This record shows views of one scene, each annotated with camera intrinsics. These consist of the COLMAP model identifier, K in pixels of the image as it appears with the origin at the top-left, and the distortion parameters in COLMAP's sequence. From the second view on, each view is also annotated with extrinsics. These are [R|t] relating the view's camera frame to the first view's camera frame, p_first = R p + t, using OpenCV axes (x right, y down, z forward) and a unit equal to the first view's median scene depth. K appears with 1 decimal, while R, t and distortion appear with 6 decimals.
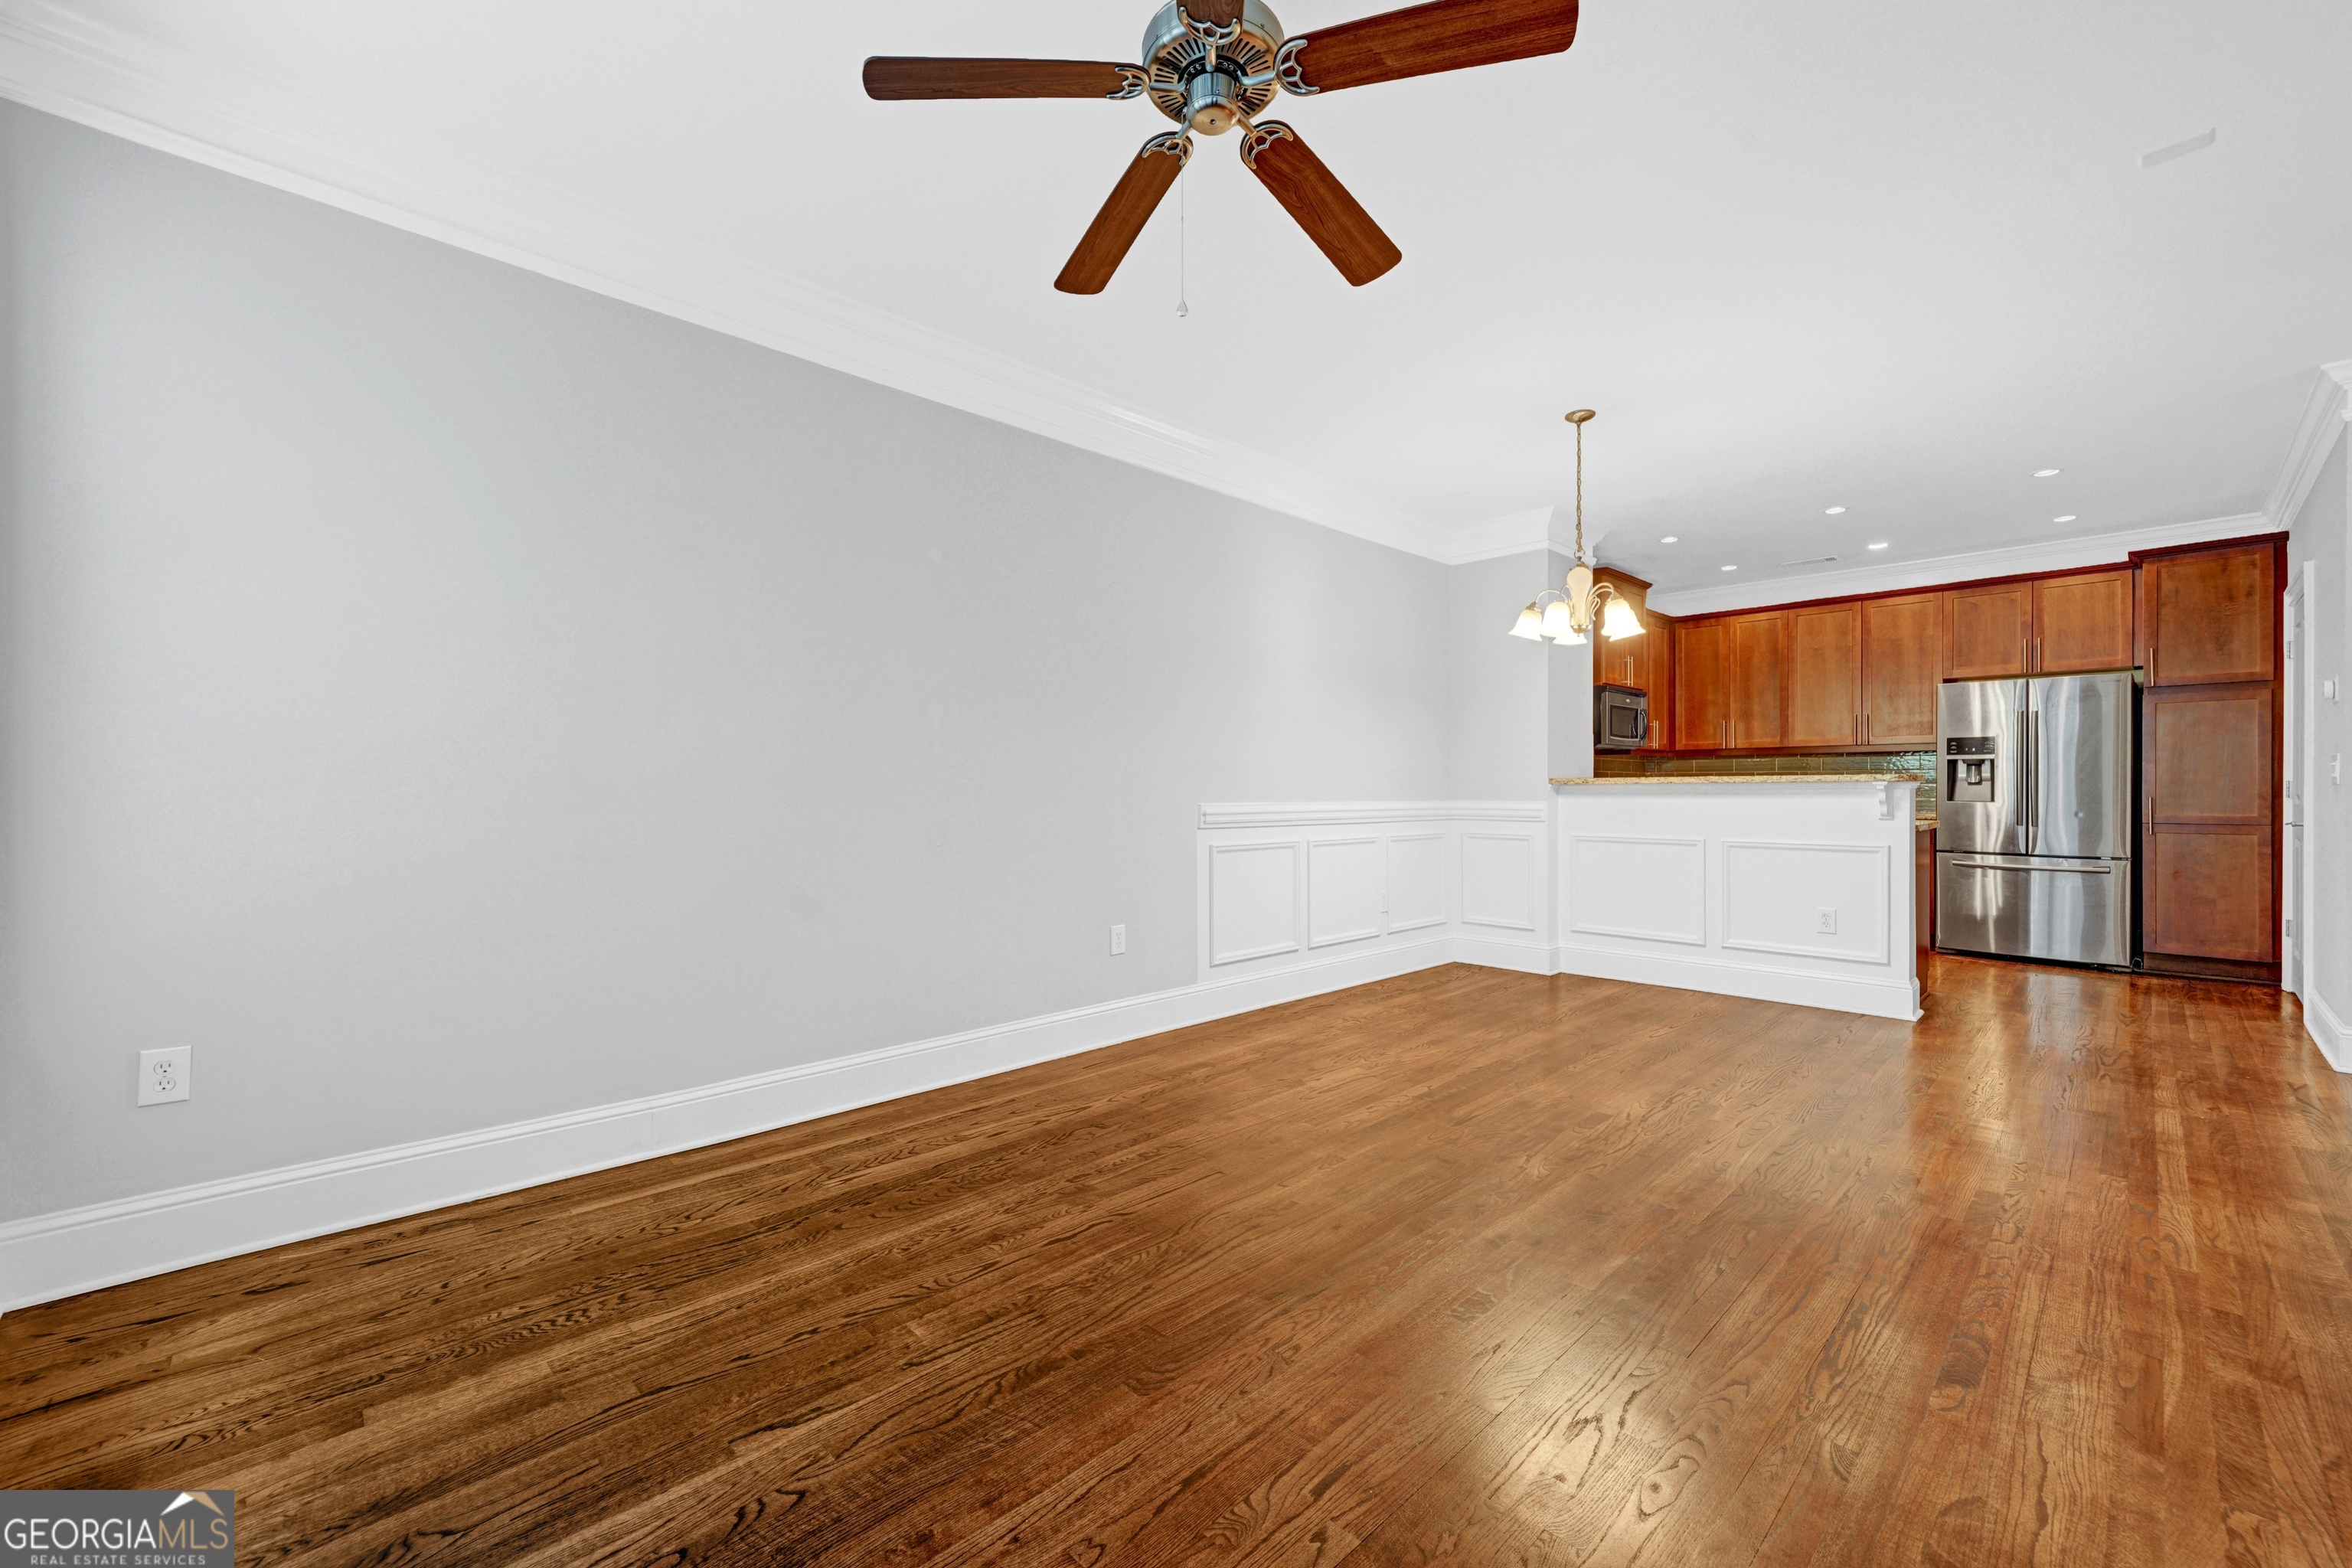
lens RADIAL K [[942.9, 0, 1163.1], [0, 942.9, 783.9], [0, 0, 1]] dist [-0.001780, 0.000317]
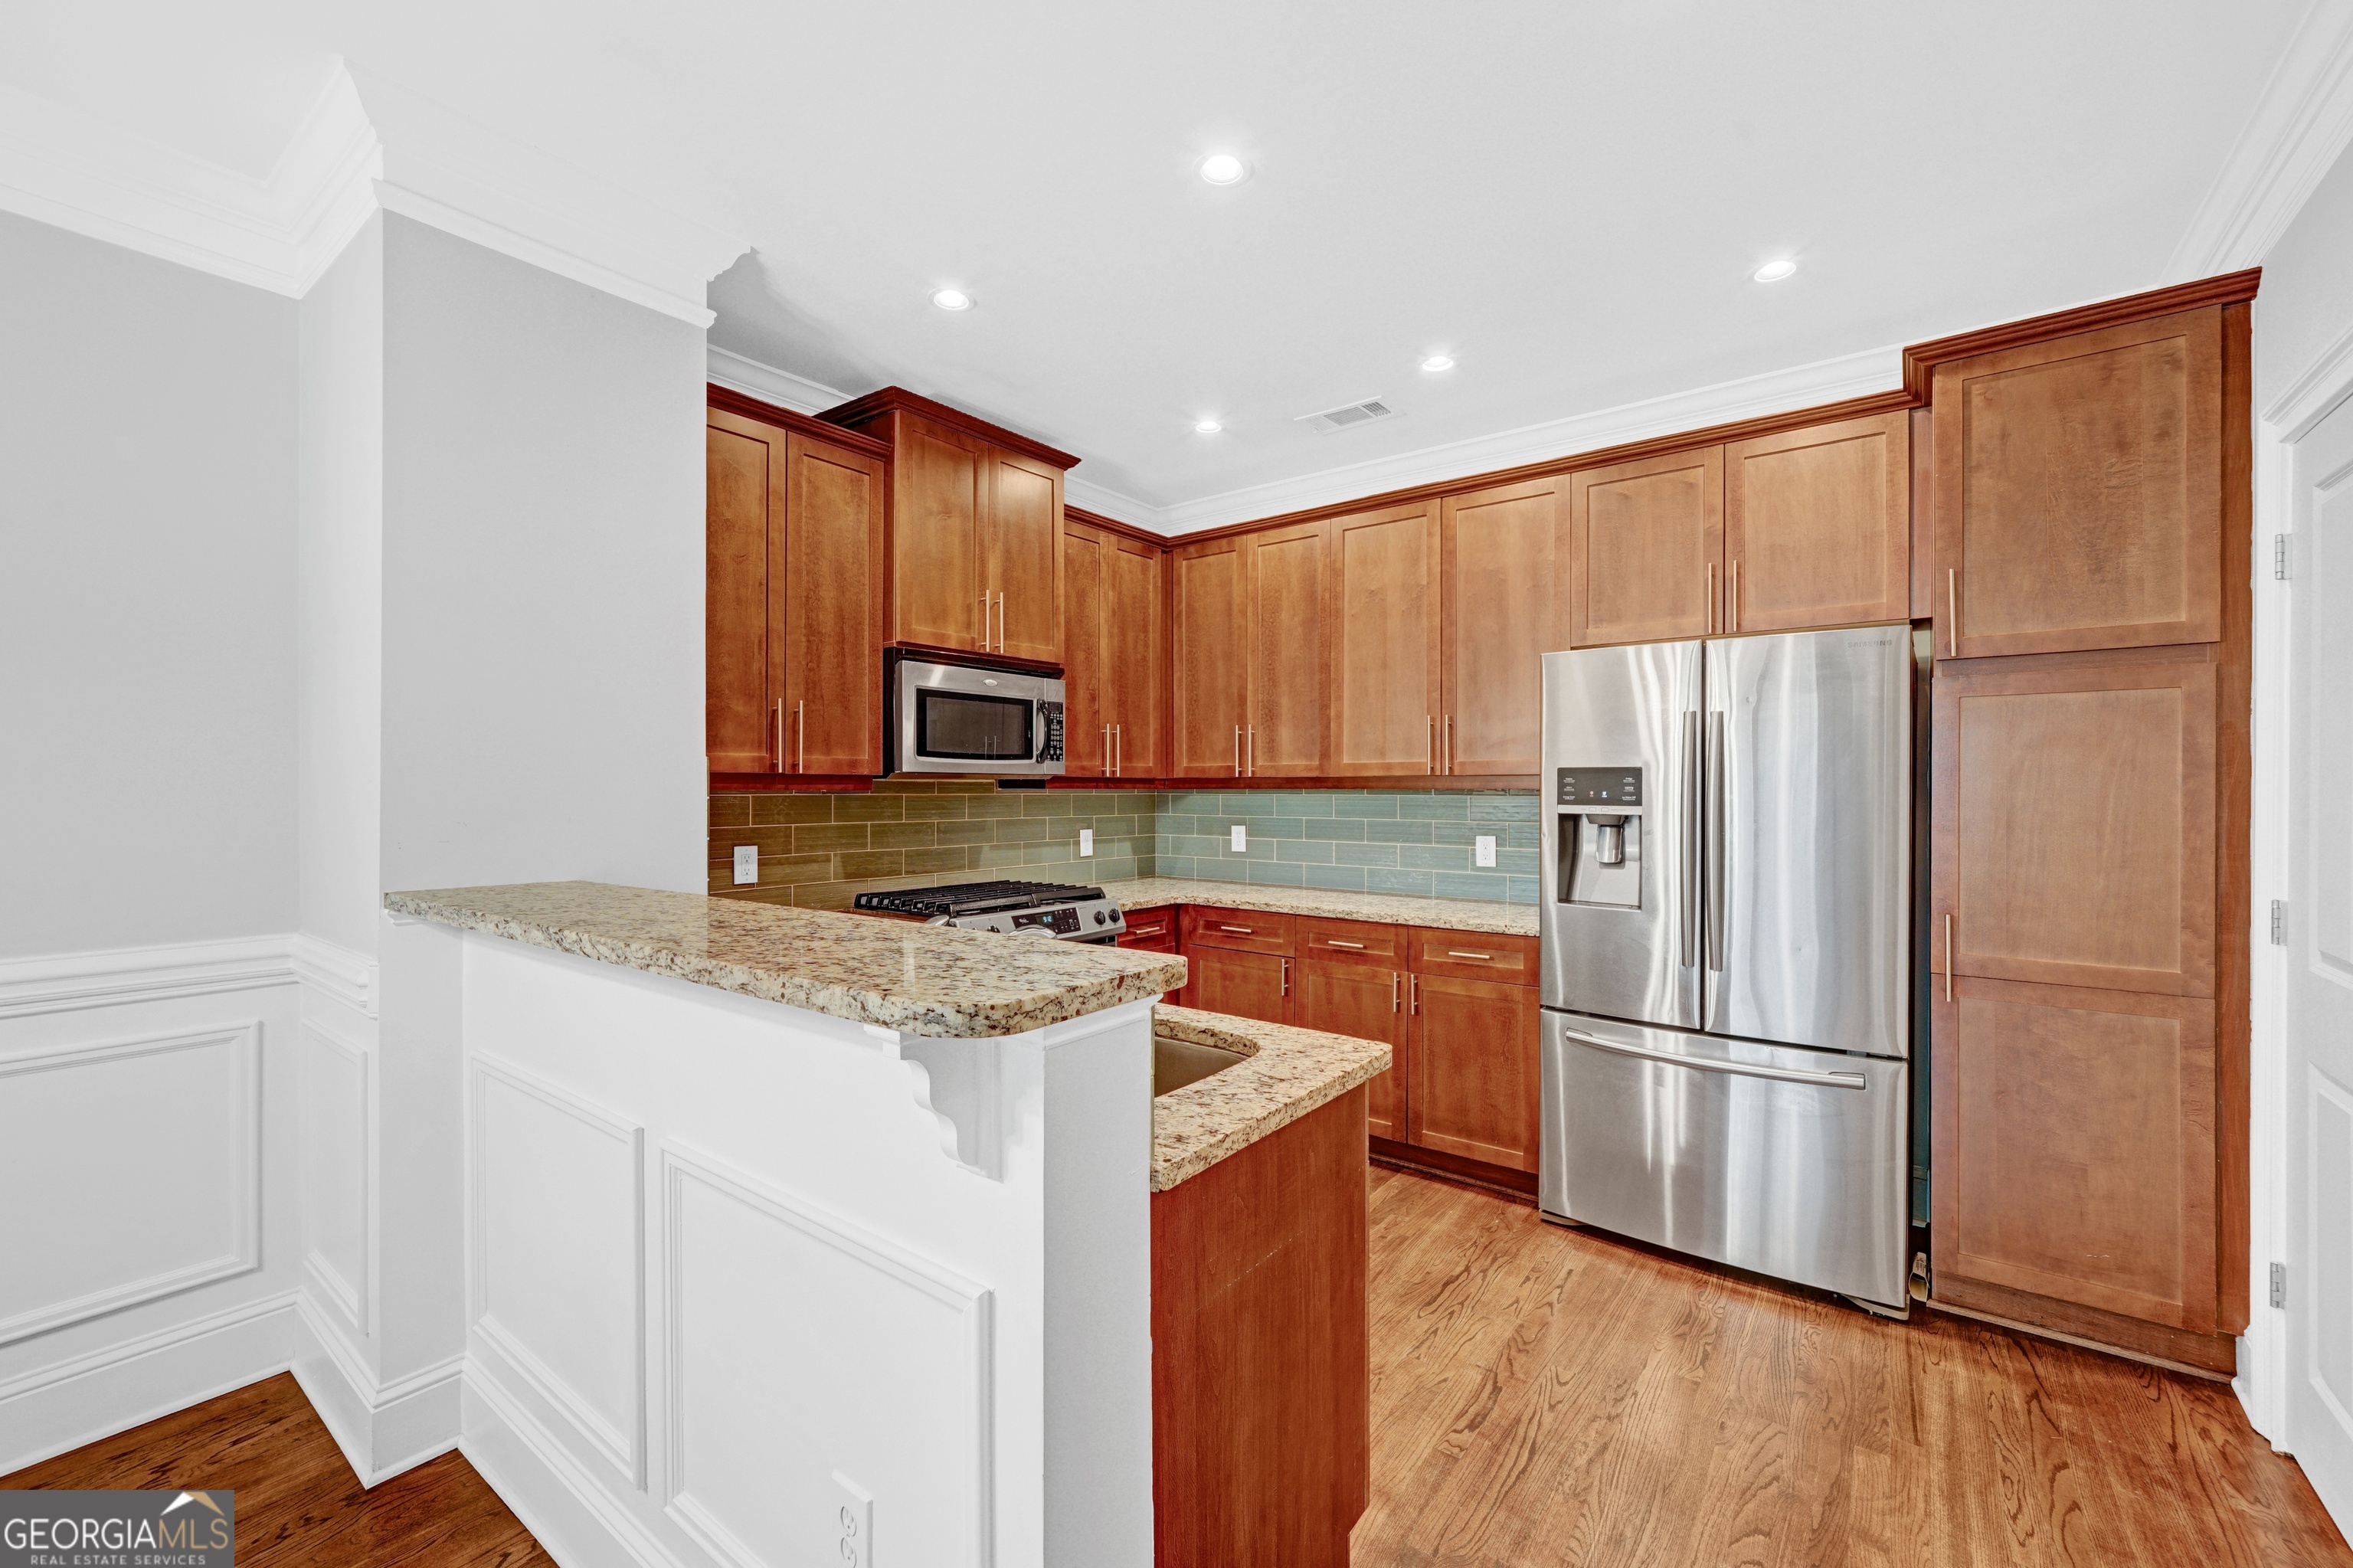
lens RADIAL K [[970.9, 0, 1135.9], [0, 970.9, 787.5], [0, 0, 1]] dist [-0.002765, -0.000203]
pose [[0.989143, 0.001369, 0.146949, 0.623184], [-0.001611, 0.999998, 0.001530, -0.044717], [-0.146947, -0.001750, 0.989143, 0.623617]]
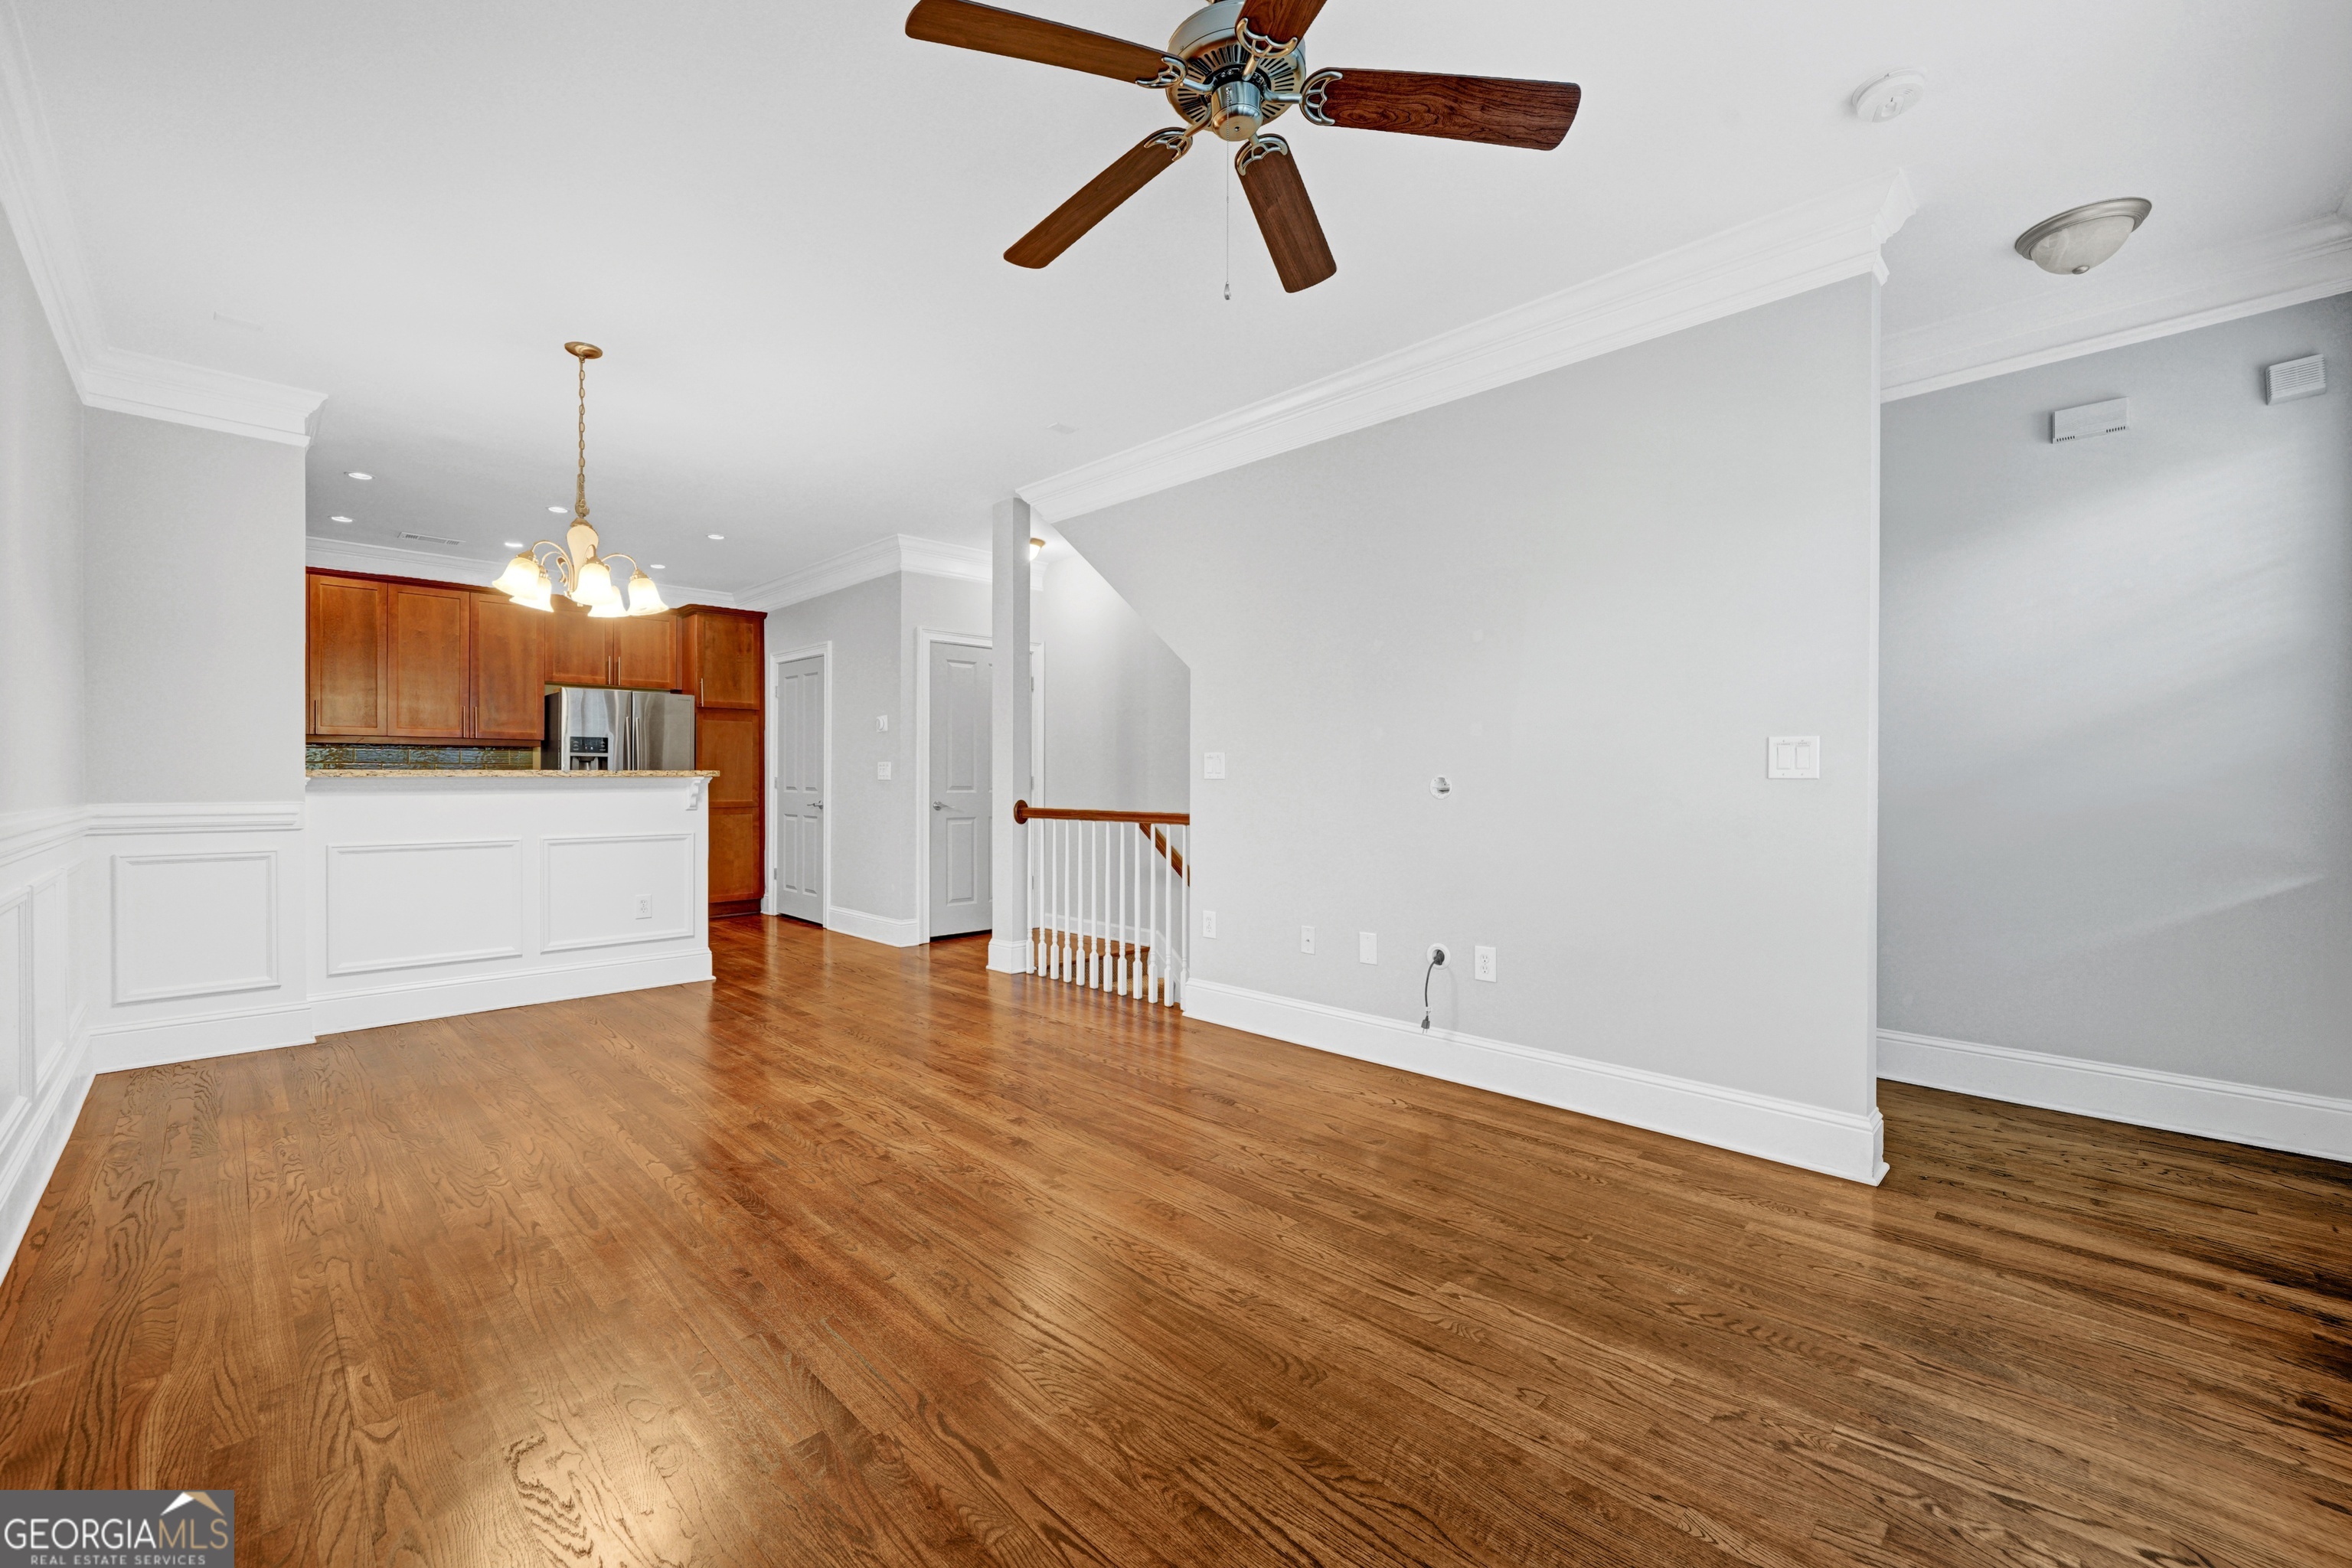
lens RADIAL K [[942.9, 0, 1163.1], [0, 942.9, 783.9], [0, 0, 1]] dist [-0.001780, 0.000317]
pose [[-0.010571, -0.002977, 0.999940, -0.313303], [-0.004879, 0.999984, 0.002926, -0.000120], [-0.999932, -0.004848, -0.010586, 0.356040]]
